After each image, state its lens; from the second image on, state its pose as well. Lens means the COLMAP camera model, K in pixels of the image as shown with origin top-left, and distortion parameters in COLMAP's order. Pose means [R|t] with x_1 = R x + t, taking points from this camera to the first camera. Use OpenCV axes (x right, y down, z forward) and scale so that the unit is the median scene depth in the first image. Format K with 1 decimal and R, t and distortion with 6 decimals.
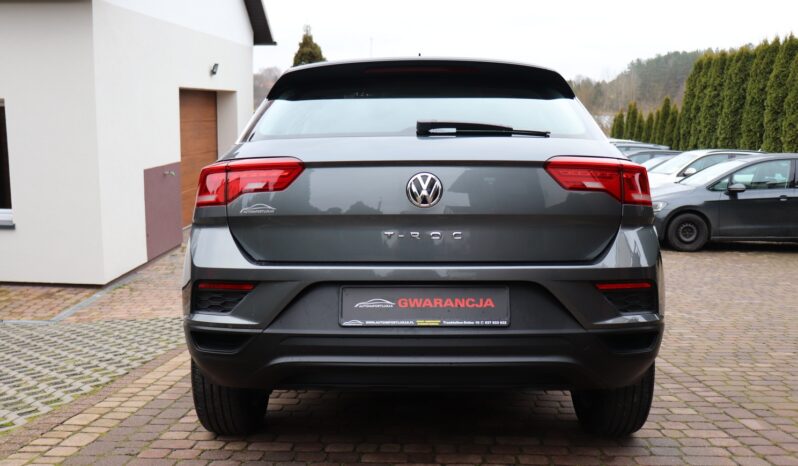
lens RADIAL K [[718.4, 0, 405.6], [0, 718.4, 231.9], [0, 0, 1]] dist [-0.143660, 0.131864]
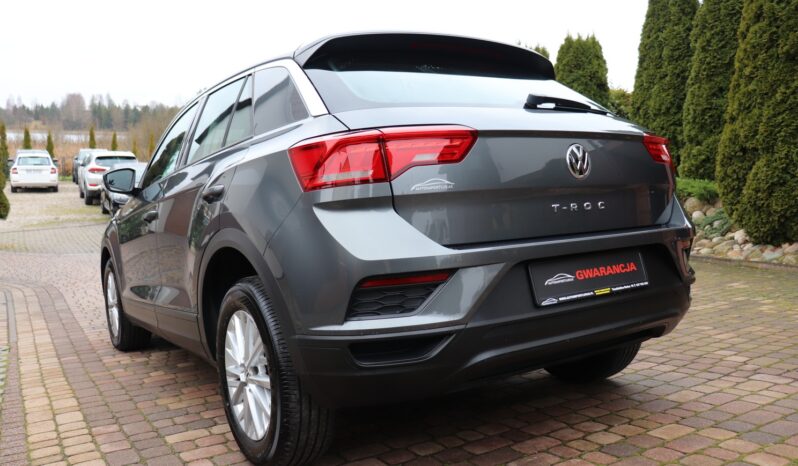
lens RADIAL K [[646.4, 0, 395.6], [0, 646.4, 218.3], [0, 0, 1]] dist [-0.177965, 0.139388]
pose [[0.828152, -0.050858, 0.558191, -0.658393], [0.067511, 0.997676, -0.009262, 0.011678], [-0.556423, 0.045354, 0.829661, 0.389180]]
